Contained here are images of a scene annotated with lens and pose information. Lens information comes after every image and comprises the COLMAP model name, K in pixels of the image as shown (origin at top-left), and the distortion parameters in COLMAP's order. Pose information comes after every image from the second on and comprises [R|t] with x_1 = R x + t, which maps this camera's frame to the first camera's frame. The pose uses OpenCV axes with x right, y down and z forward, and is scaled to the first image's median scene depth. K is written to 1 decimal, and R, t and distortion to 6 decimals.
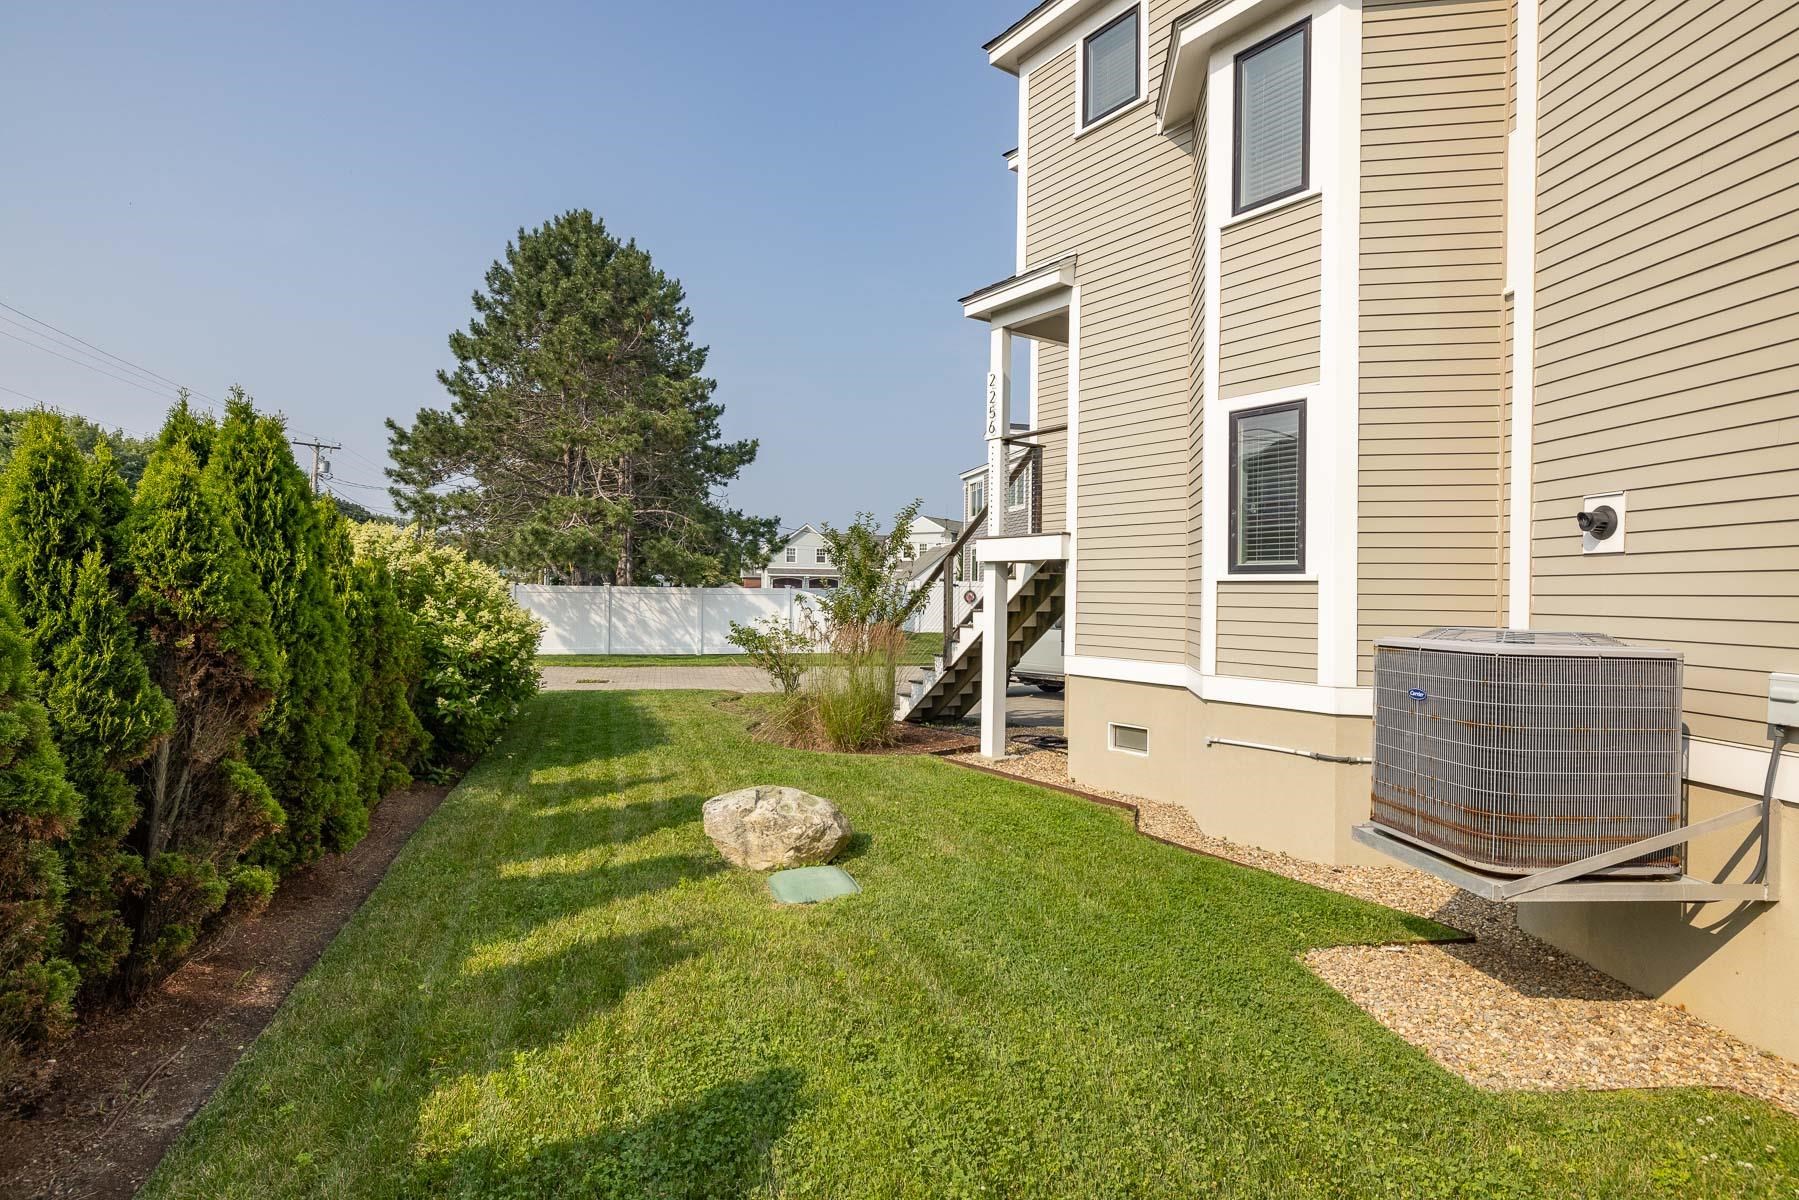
lens RADIAL K [[926.5, 0, 889.3], [0, 926.5, 597.3], [0, 0, 1]] dist [-0.005480, 0.001114]
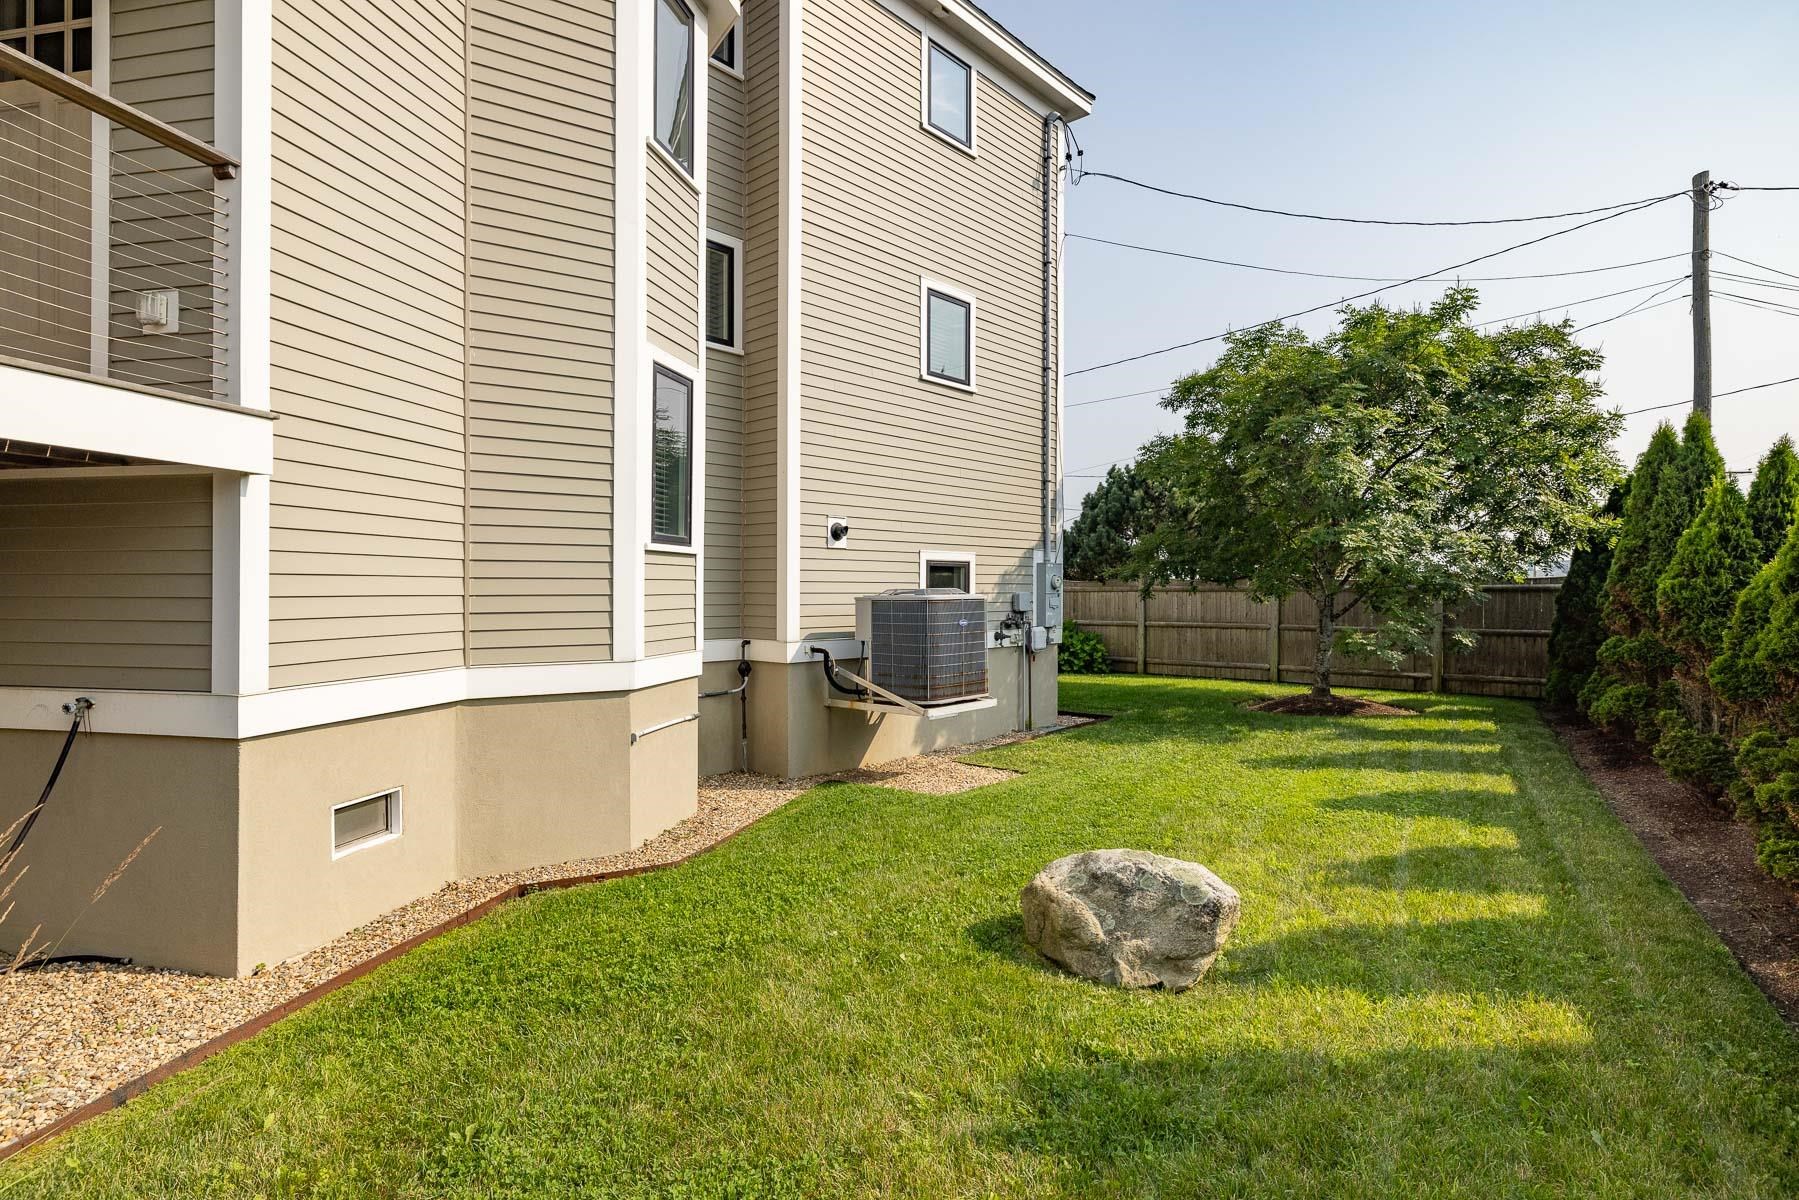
lens RADIAL K [[926.5, 0, 893.9], [0, 926.5, 598.5], [0, 0, 1]] dist [-0.005480, 0.001114]
pose [[-0.674676, -0.001318, 0.738113, -0.687255], [0.011499, 0.999858, 0.012295, 0.031755], [-0.738025, 0.016783, -0.674565, 2.165496]]
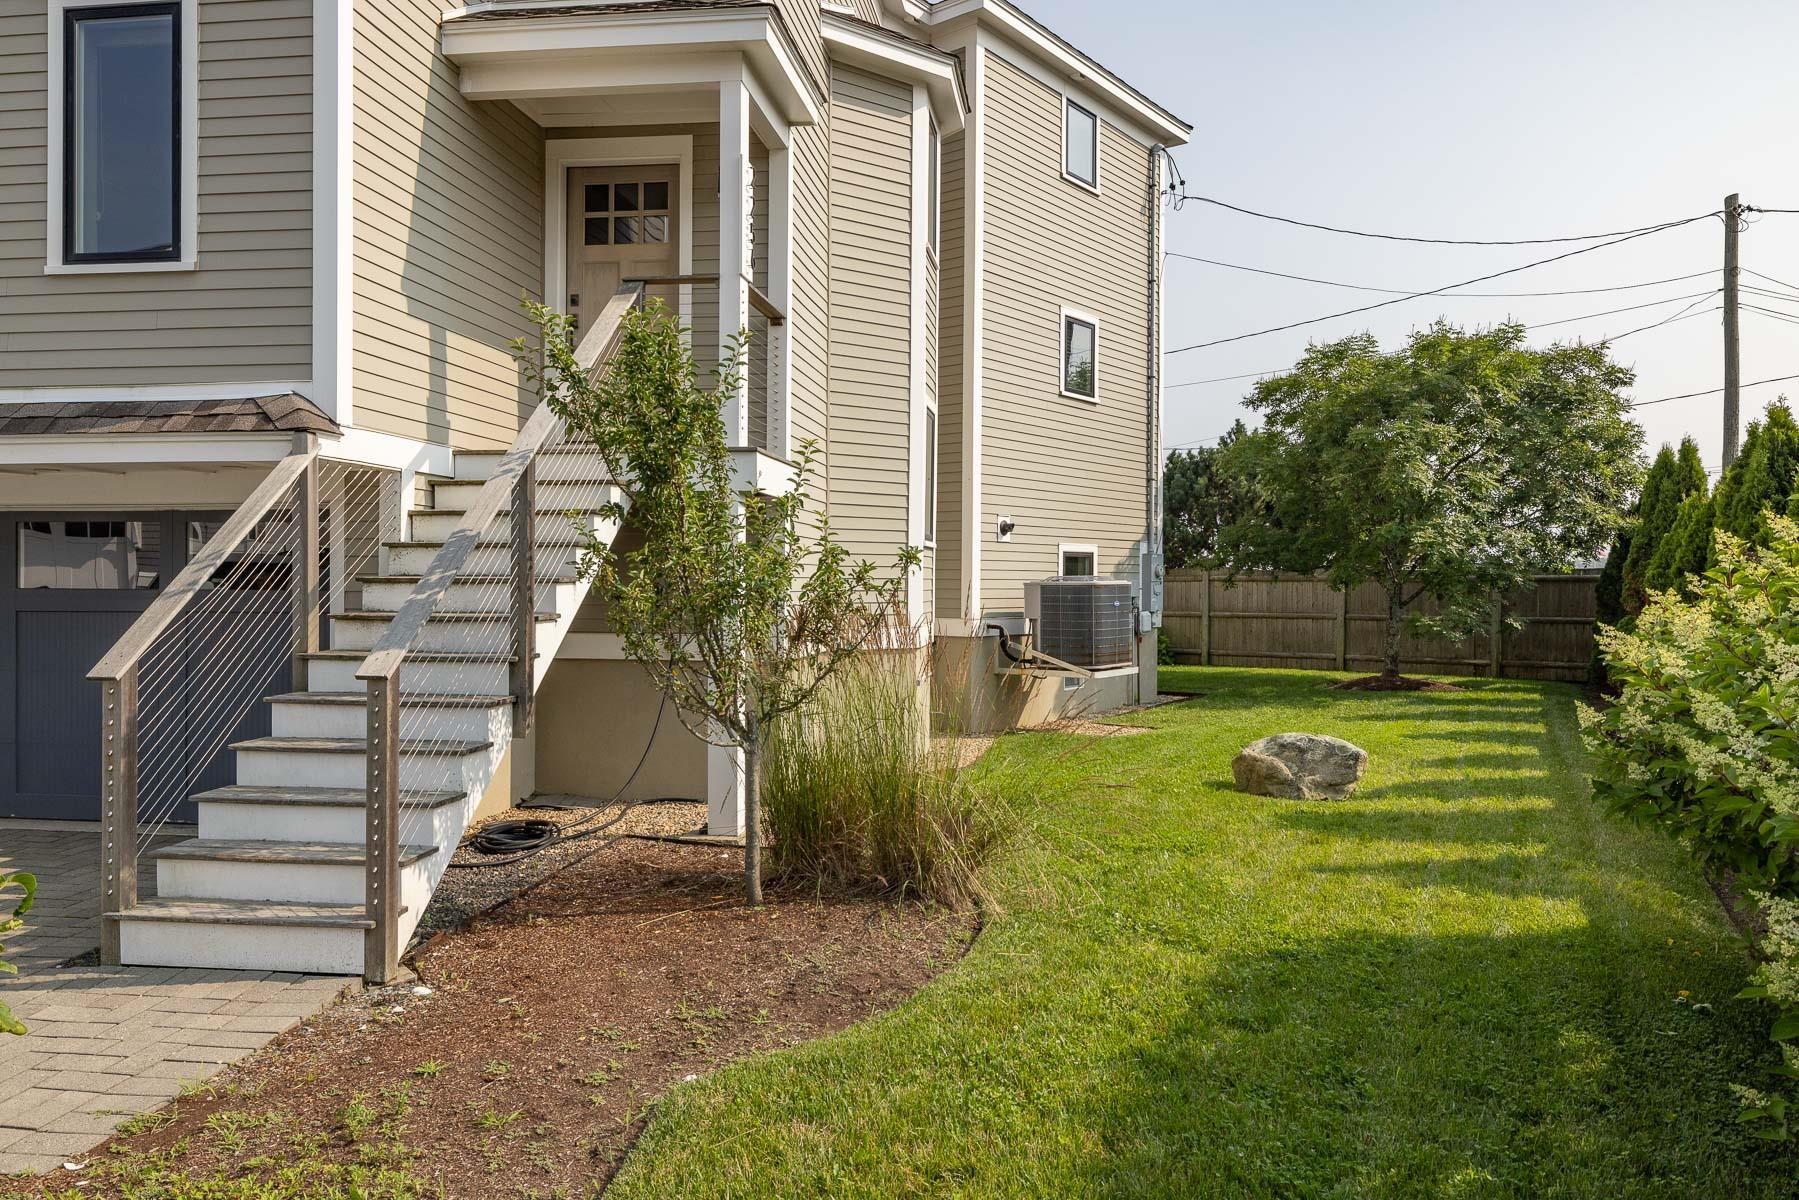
lens RADIAL K [[1238.8, 0, 896.6], [0, 1238.8, 593.9], [0, 0, 1]] dist [0.003595, -0.007105]
pose [[-0.725414, -0.003395, 0.688304, -1.093584], [0.008252, 0.999873, 0.013629, 0.034436], [-0.688263, 0.015566, -0.725294, 3.325789]]
